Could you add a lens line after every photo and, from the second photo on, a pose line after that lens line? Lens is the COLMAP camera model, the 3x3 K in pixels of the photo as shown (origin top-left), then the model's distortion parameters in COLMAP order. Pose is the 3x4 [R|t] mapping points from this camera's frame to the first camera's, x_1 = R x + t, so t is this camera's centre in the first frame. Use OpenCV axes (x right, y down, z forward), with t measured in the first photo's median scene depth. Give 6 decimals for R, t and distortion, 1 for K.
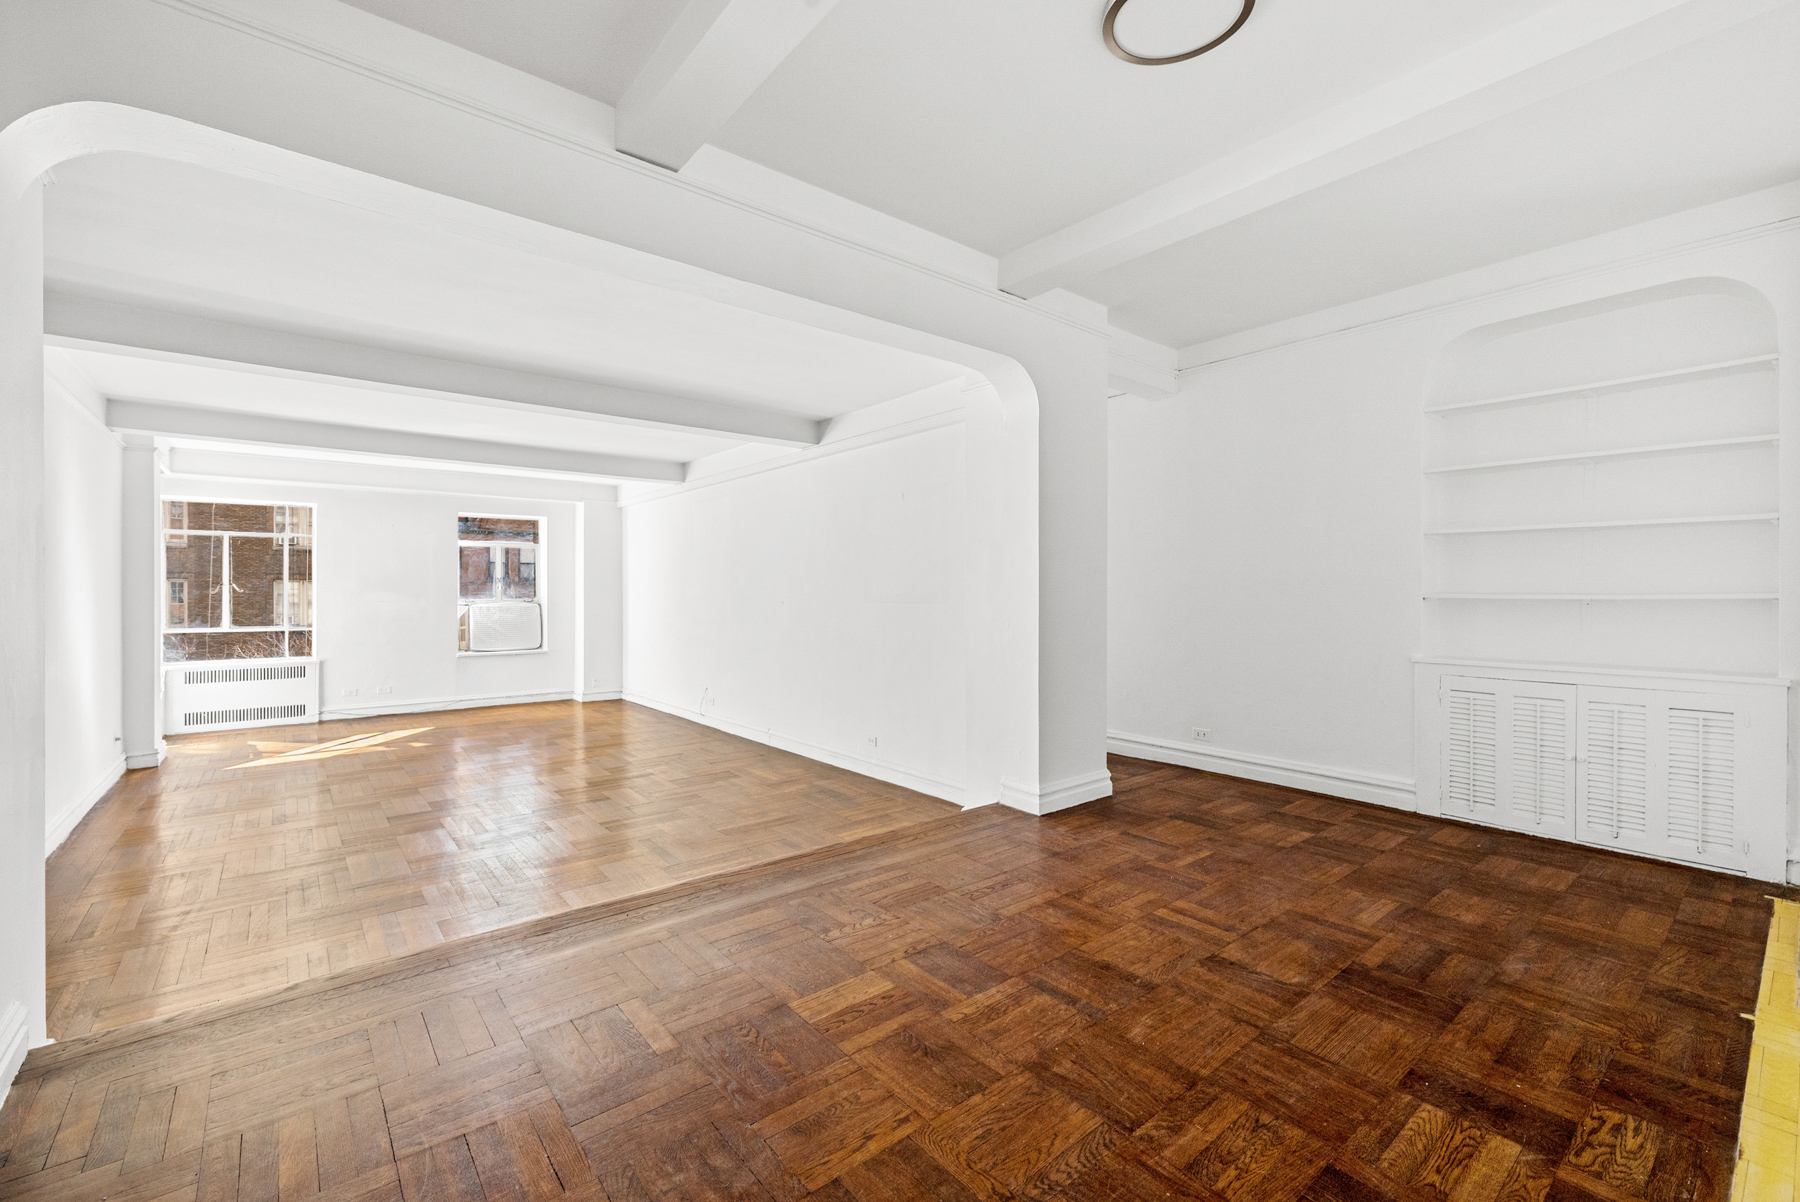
lens RADIAL K [[764.0, 0, 899.1], [0, 764.0, 599.7], [0, 0, 1]] dist [-0.000007, 0.000363]
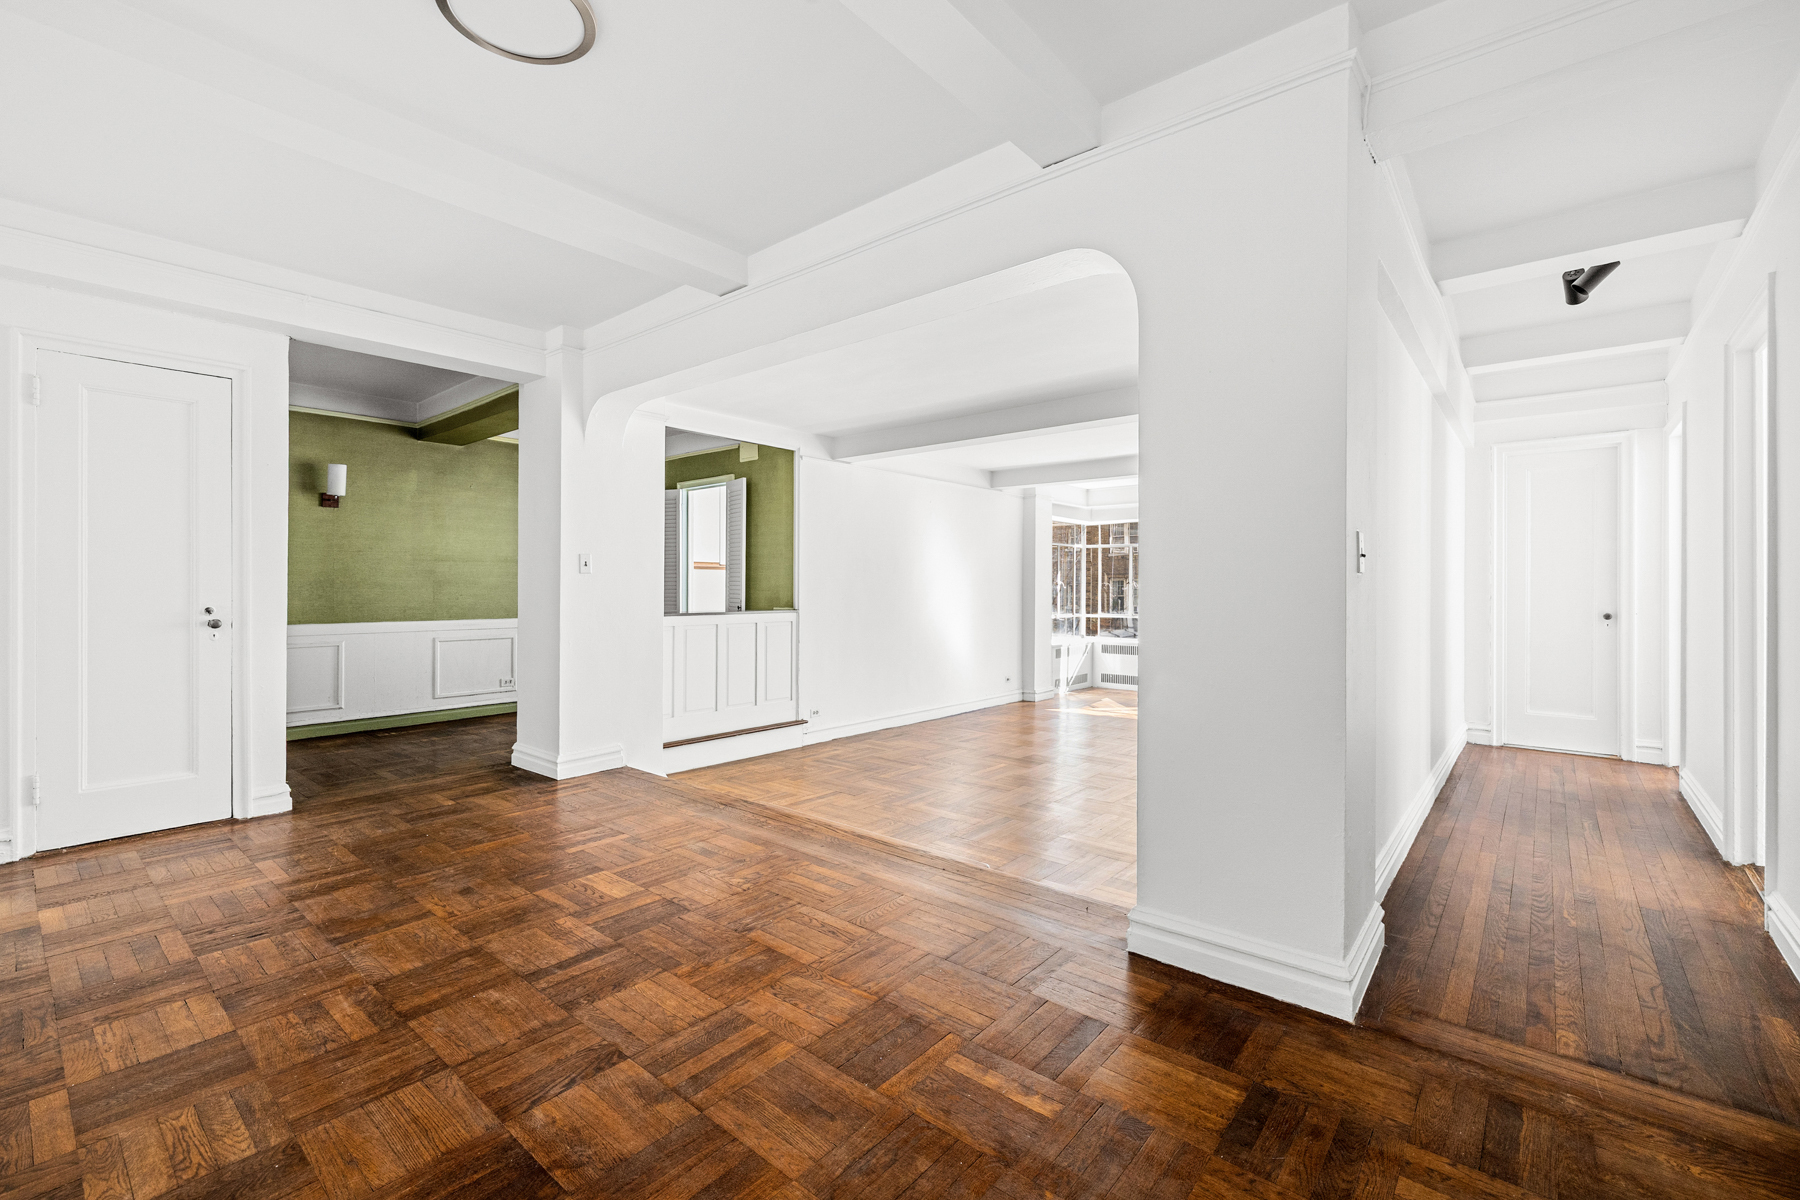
lens RADIAL K [[764.0, 0, 899.1], [0, 764.0, 587.6], [0, 0, 1]] dist [-0.000007, 0.000363]
pose [[0.181507, 0.001397, -0.983389, 1.285072], [-0.013007, 0.999915, -0.000980, -0.017479], [0.983304, 0.012969, 0.181509, 1.179030]]
